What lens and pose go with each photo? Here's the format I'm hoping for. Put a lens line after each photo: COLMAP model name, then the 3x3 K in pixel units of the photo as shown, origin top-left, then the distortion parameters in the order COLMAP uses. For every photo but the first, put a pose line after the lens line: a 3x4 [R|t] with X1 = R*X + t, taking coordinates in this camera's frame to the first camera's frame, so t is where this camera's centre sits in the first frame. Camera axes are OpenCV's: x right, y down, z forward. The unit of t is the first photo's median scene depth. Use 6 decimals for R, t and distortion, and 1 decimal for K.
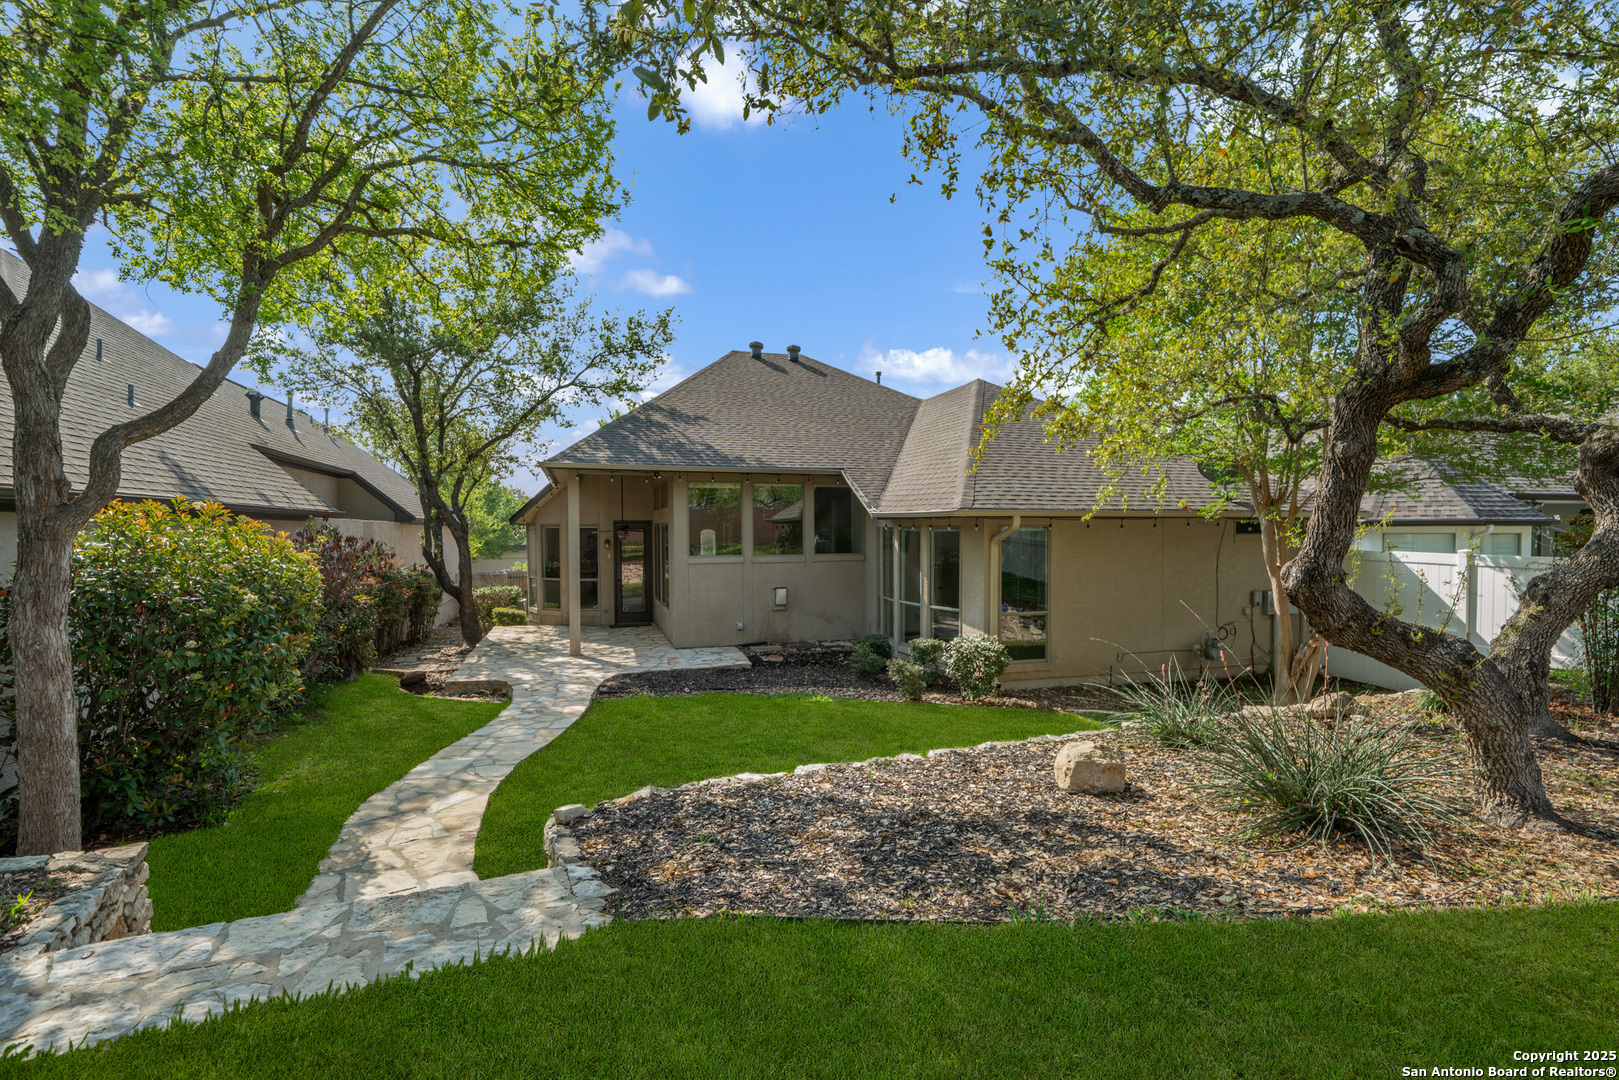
lens RADIAL K [[752.5, 0, 808.4], [0, 752.5, 537.3], [0, 0, 1]] dist [0.001268, 0.000062]
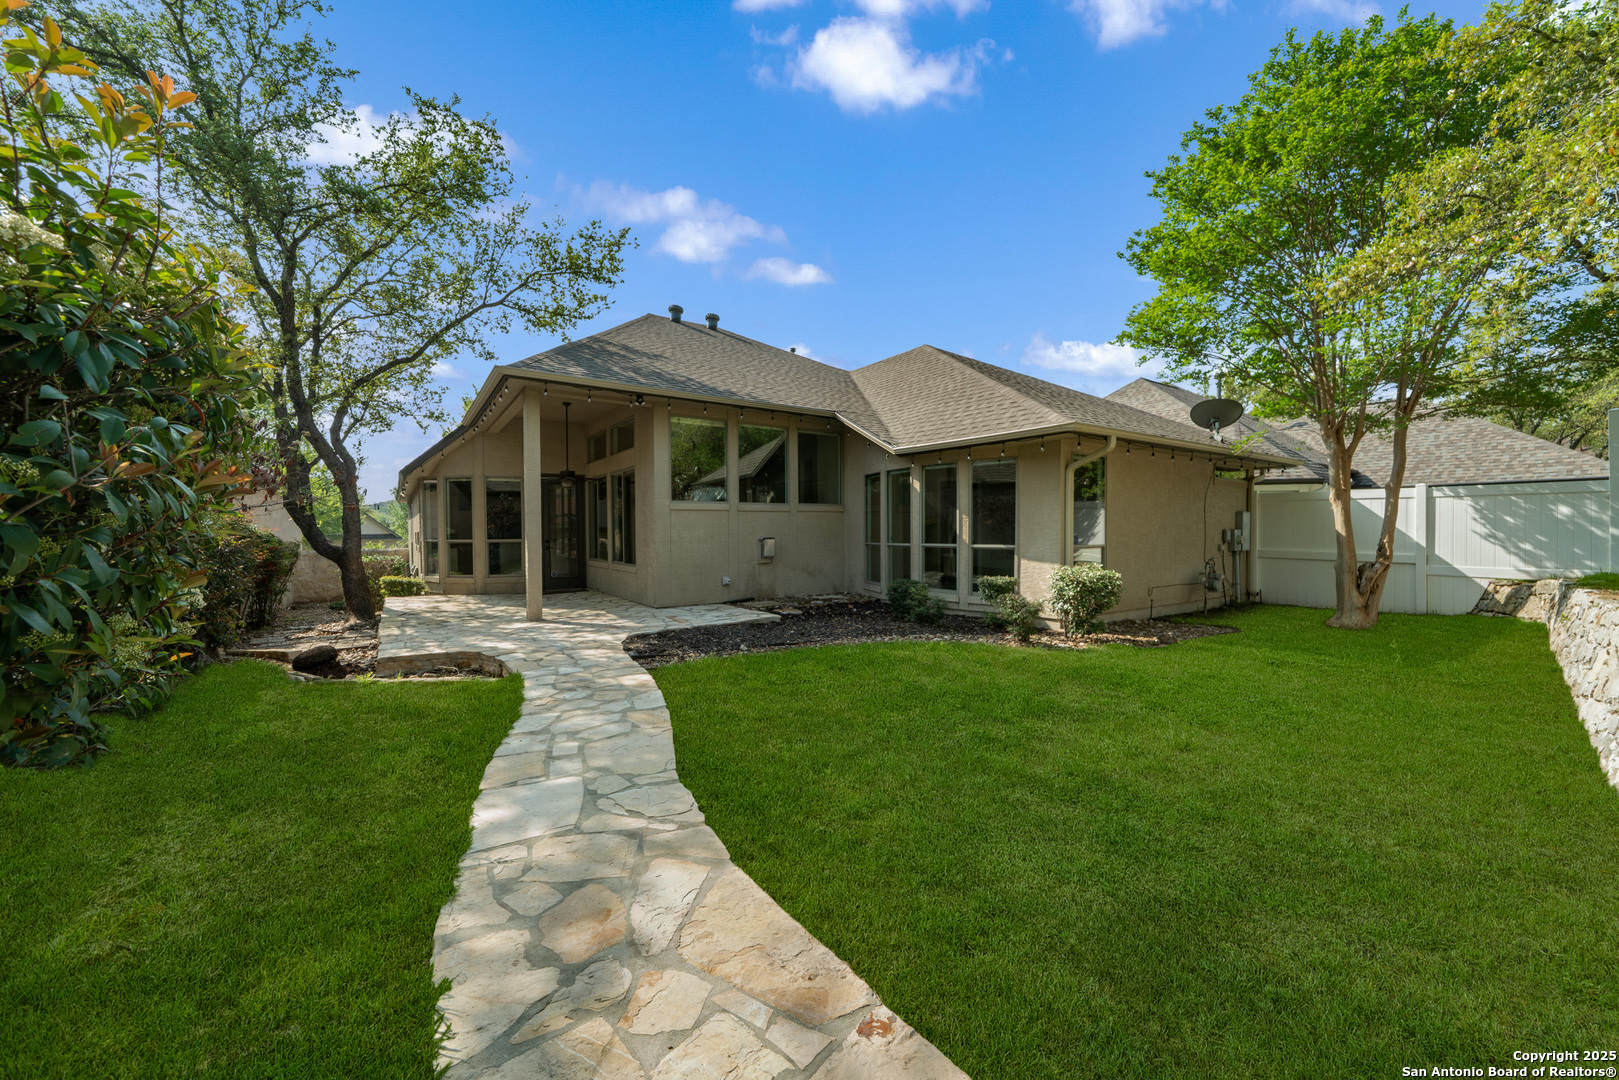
lens RADIAL K [[601.8, 0, 810.2], [0, 601.8, 538.5], [0, 0, 1]] dist [0.001292, 0.000074]
pose [[0.952262, -0.005659, 0.305230, -0.254735], [0.004539, 0.999980, 0.004378, 0.077033], [-0.305248, -0.002783, 0.952269, 0.336860]]
